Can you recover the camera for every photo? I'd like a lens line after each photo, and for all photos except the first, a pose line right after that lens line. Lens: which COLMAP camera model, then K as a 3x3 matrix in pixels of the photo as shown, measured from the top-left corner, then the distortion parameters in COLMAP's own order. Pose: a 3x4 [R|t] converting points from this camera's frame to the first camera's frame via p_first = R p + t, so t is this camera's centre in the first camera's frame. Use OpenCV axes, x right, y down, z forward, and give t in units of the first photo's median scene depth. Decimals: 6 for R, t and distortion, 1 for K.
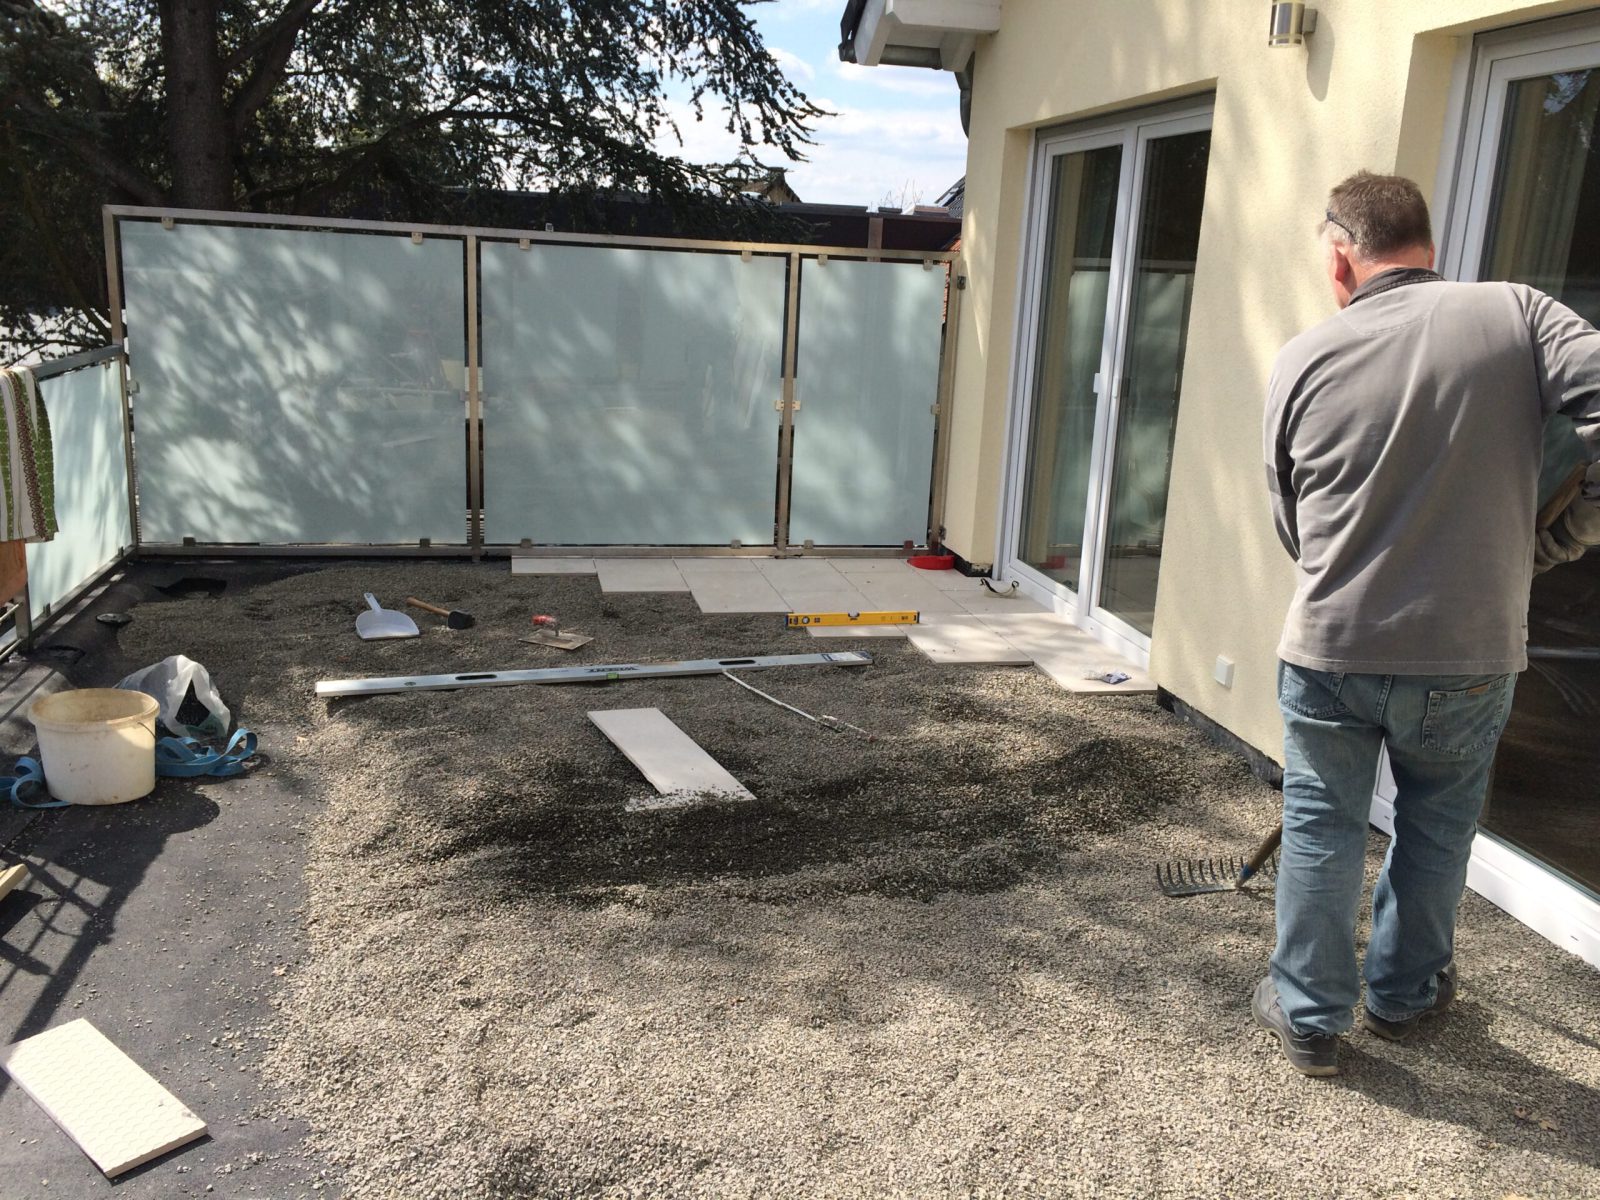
lens RADIAL K [[1355.4, 0, 797.8], [0, 1355.4, 600.8], [0, 0, 1]] dist [0.064139, -0.076486]
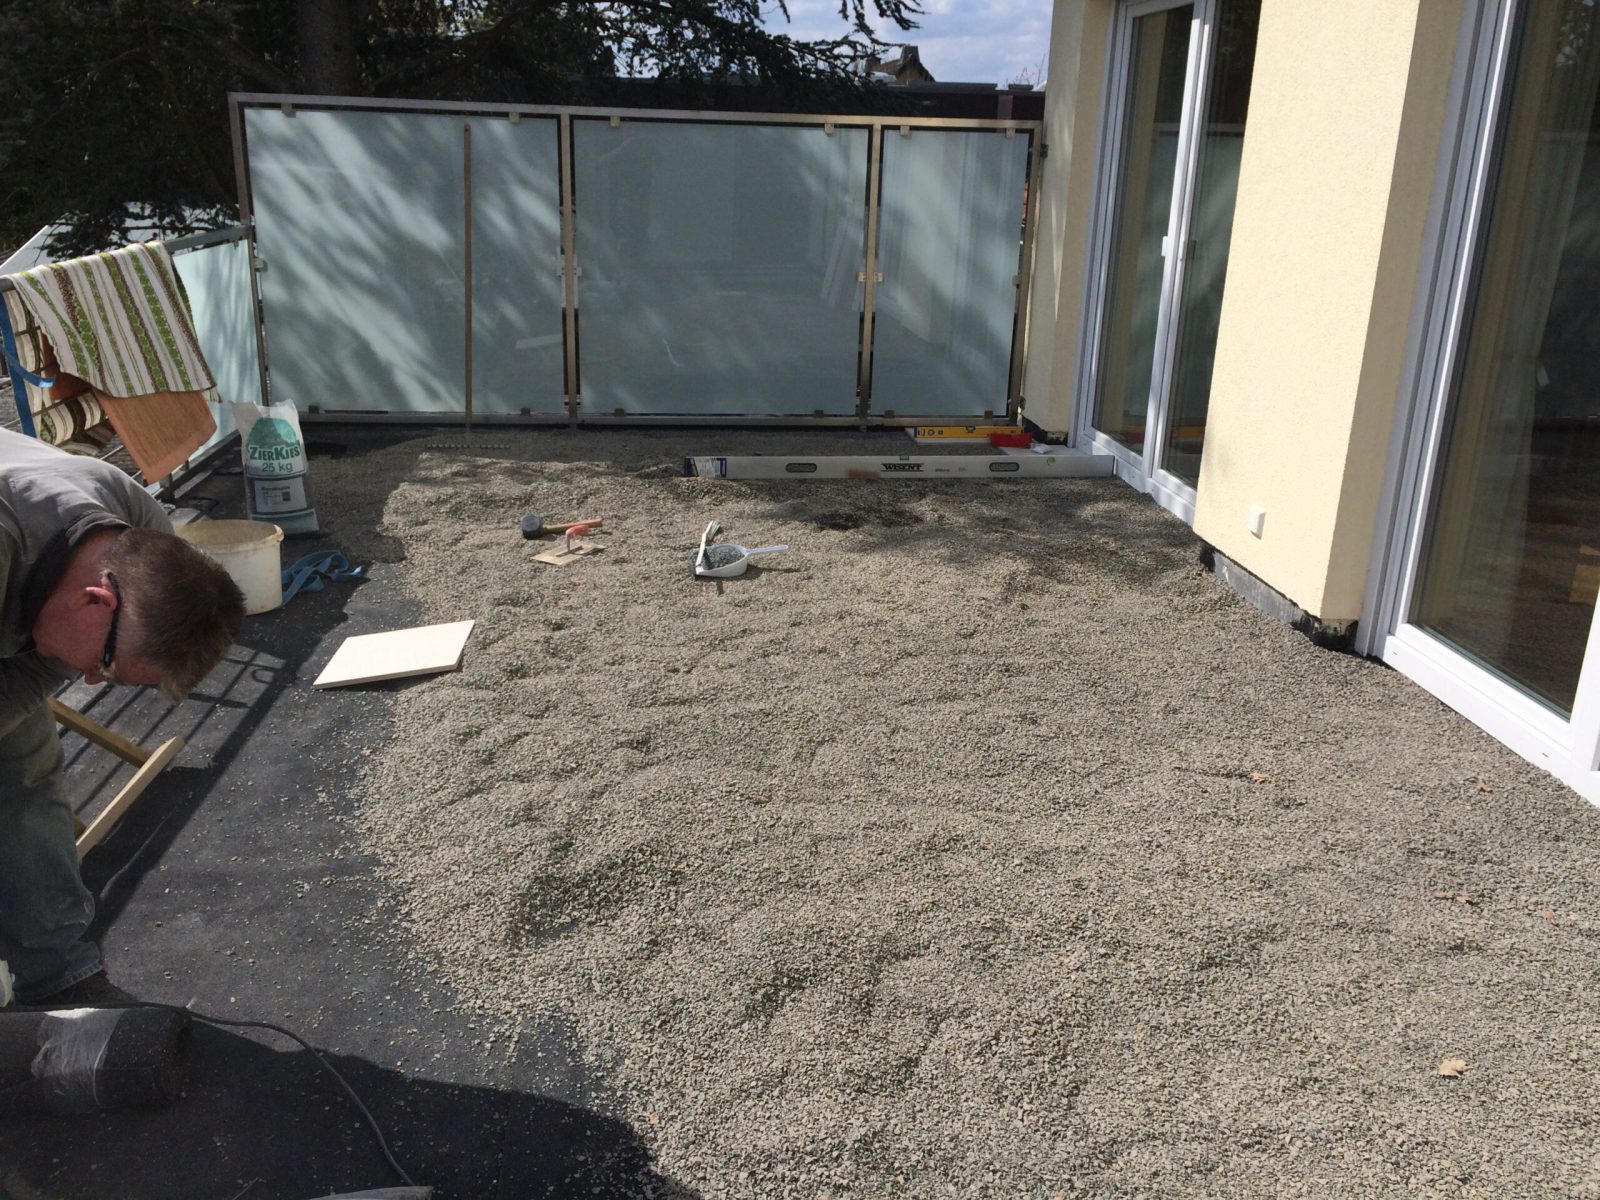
lens RADIAL K [[1355.4, 0, 795.6], [0, 1355.4, 596.5], [0, 0, 1]] dist [0.064139, -0.076486]
pose [[0.994865, 0.011927, -0.100510, 0.030249], [-0.004560, 0.997306, 0.073210, 0.015529], [0.101113, -0.072375, 0.992239, -0.032768]]
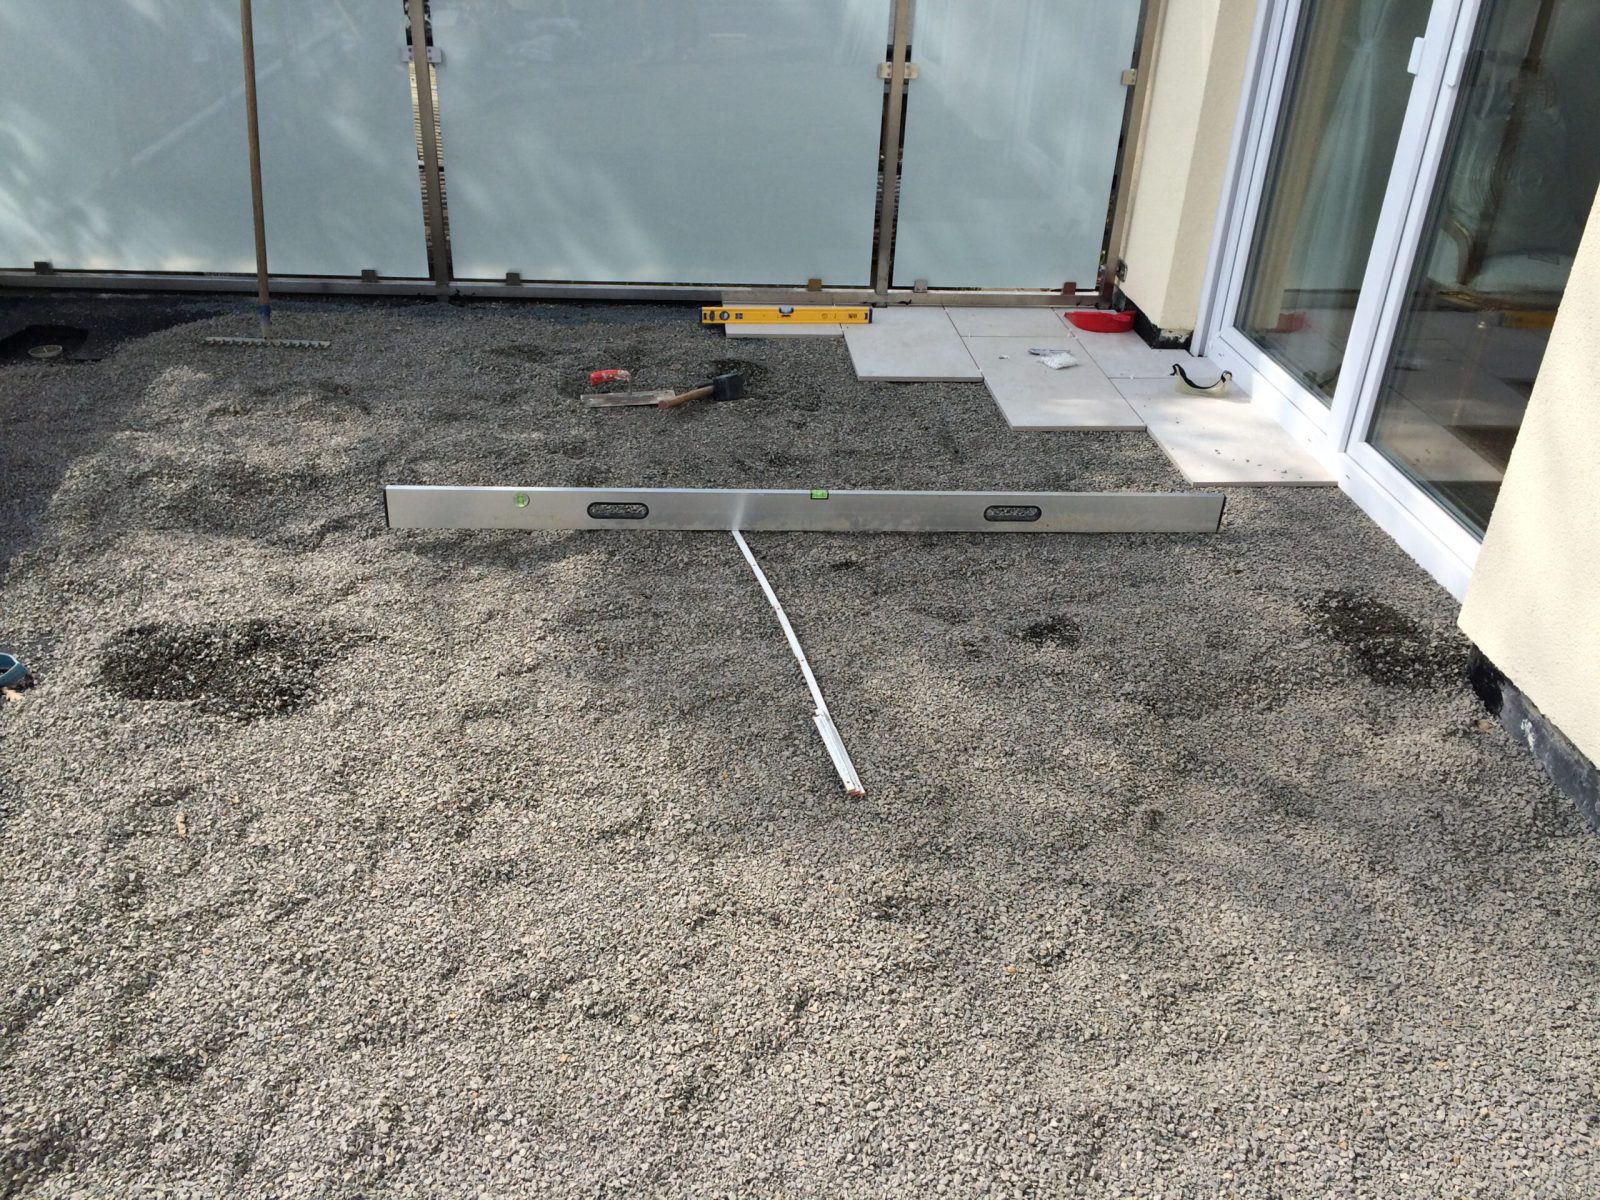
lens RADIAL K [[1355.4, 0, 794.0], [0, 1355.4, 598.6], [0, 0, 1]] dist [0.064139, -0.076486]
pose [[0.992028, 0.058529, -0.111597, 0.021753], [-0.026917, 0.963572, 0.266090, -0.050640], [0.123105, -0.260965, 0.957466, 0.206927]]
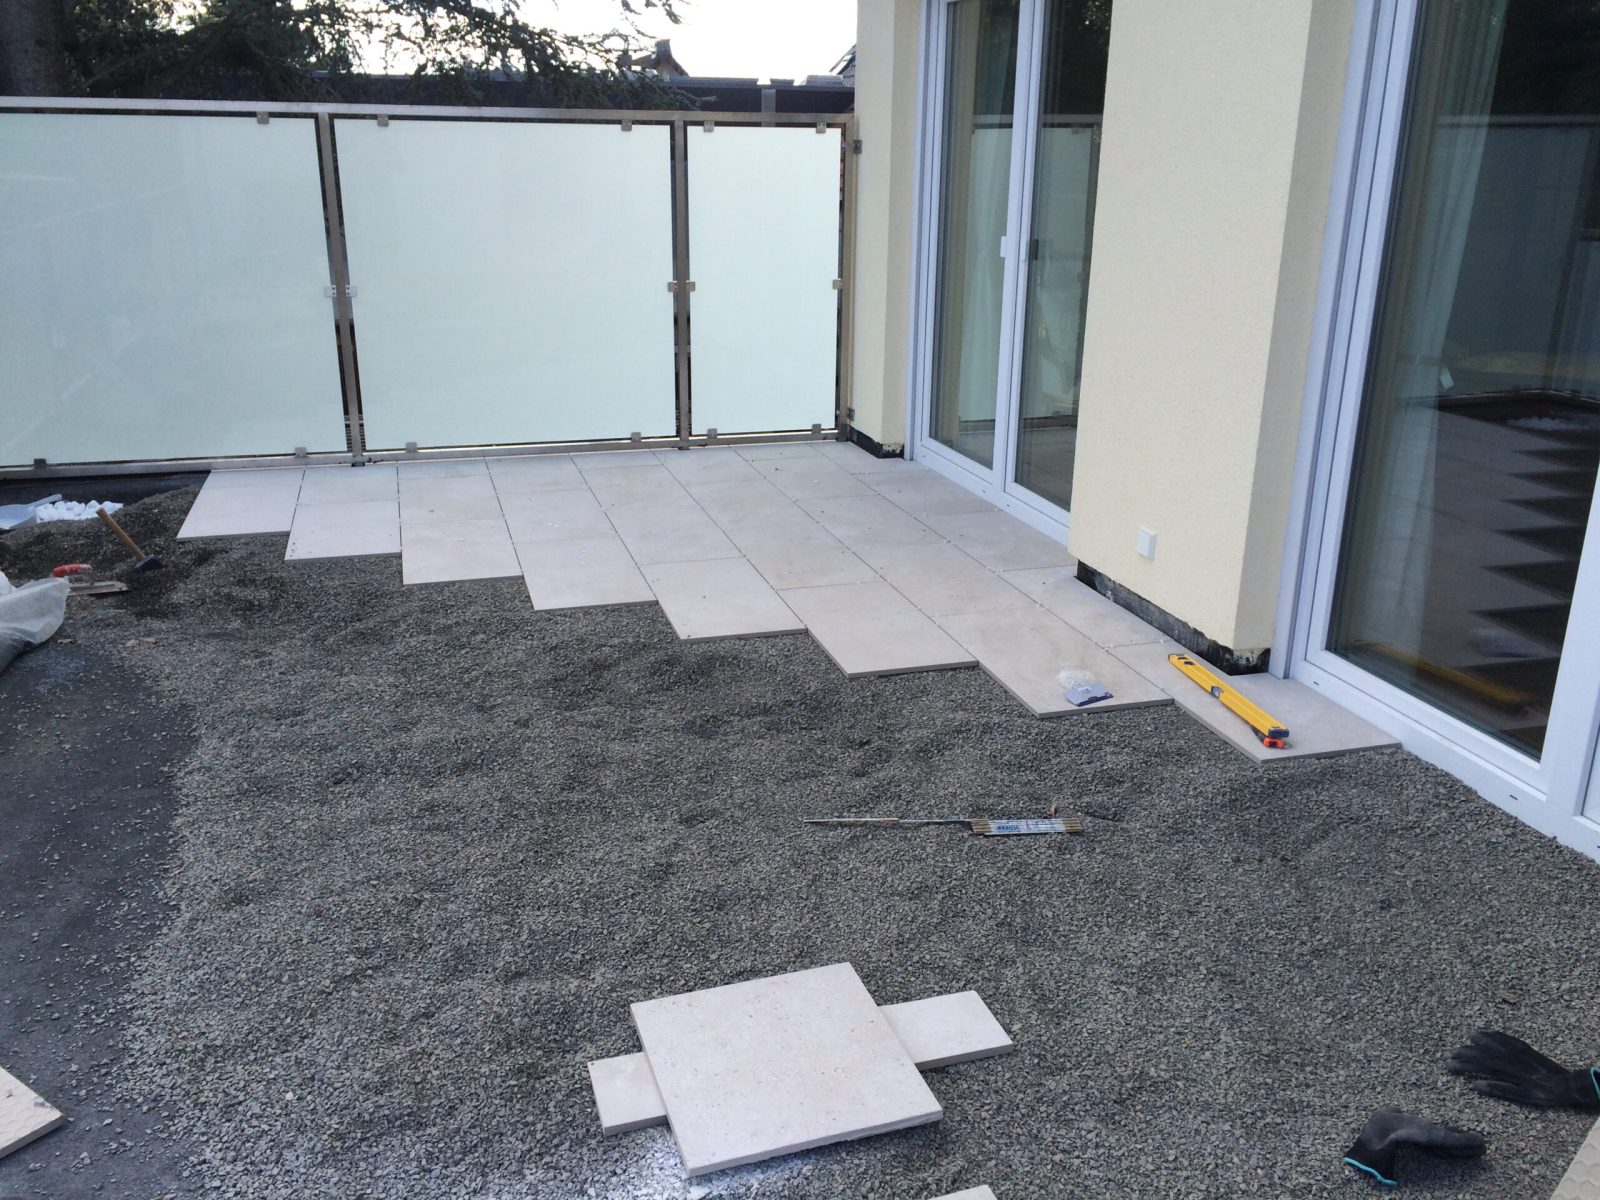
lens RADIAL K [[1355.4, 0, 796.4], [0, 1355.4, 589.8], [0, 0, 1]] dist [0.064139, -0.076486]
pose [[0.996663, -0.057786, 0.057651, 0.003941], [0.053388, 0.995744, 0.075122, -0.000371], [-0.061746, -0.071793, 0.995506, 0.025760]]
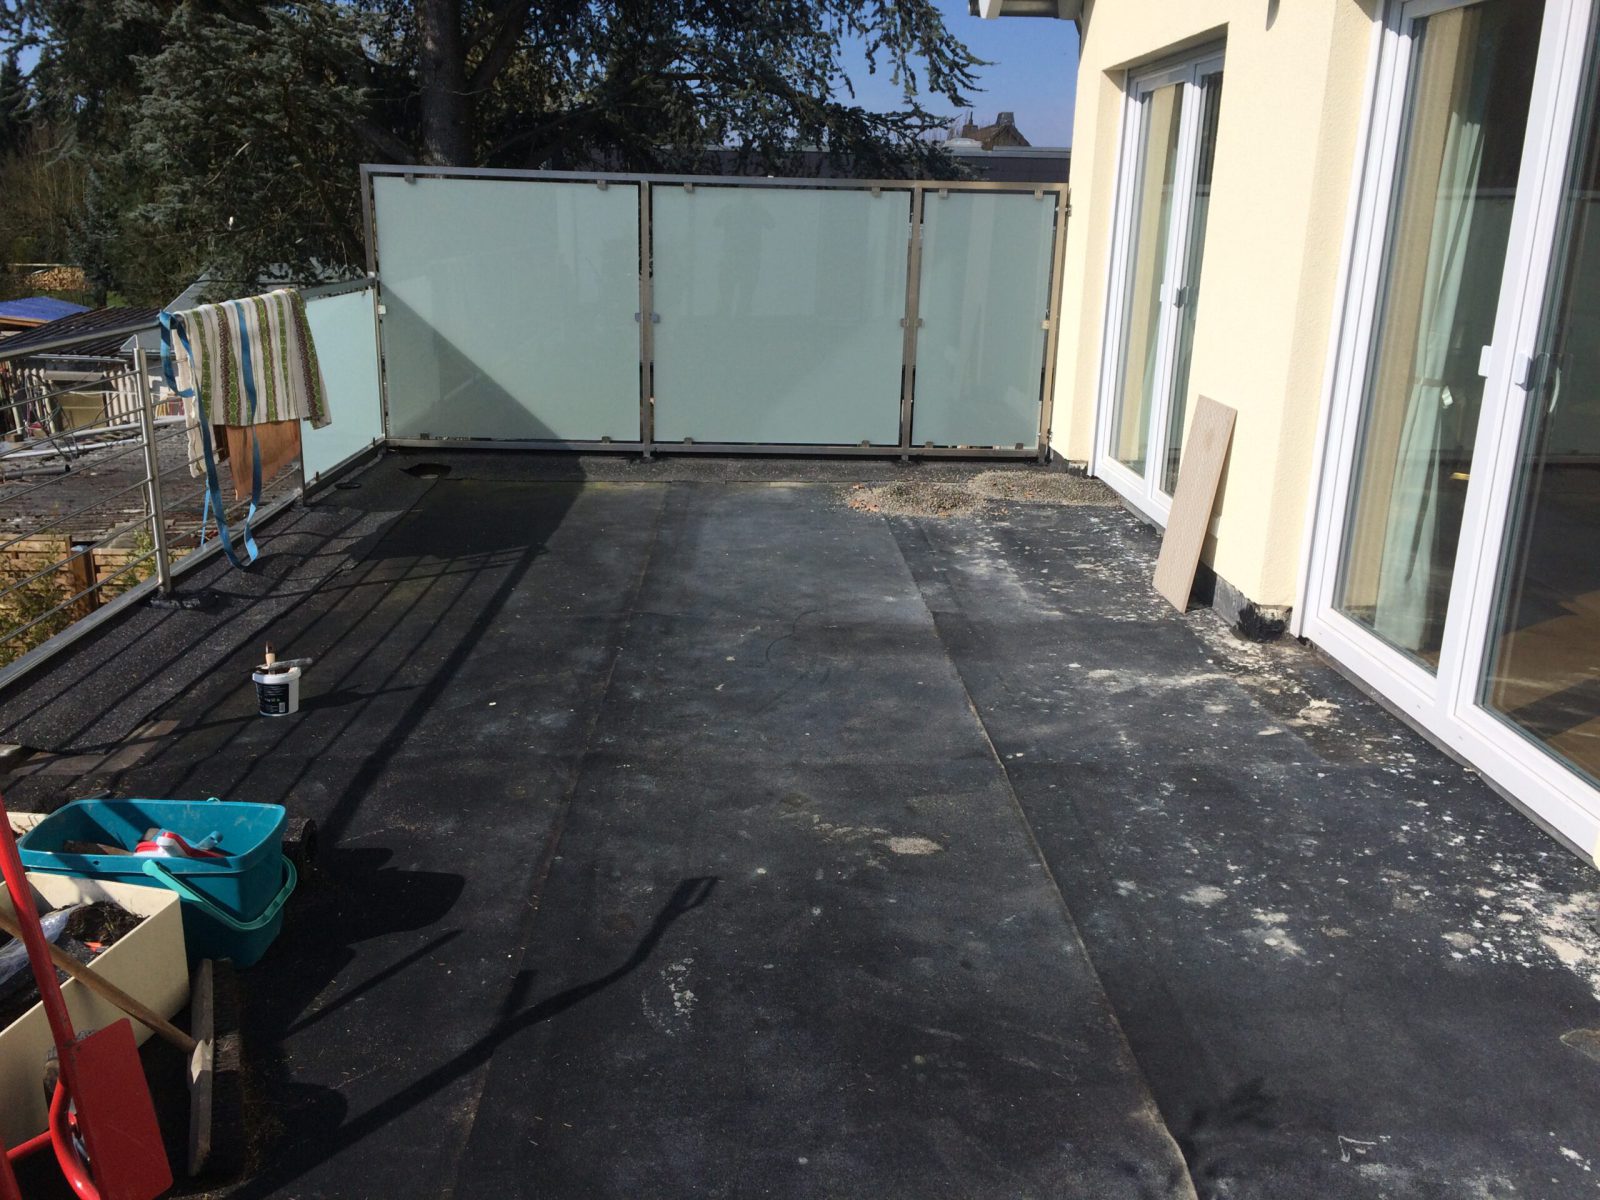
lens RADIAL K [[1355.4, 0, 794.8], [0, 1355.4, 600.5], [0, 0, 1]] dist [0.064139, -0.076486]
pose [[0.984697, 0.025410, -0.172413, 0.069913], [-0.019821, 0.999223, 0.034064, 0.037939], [0.173144, -0.030125, 0.984436, -0.111637]]
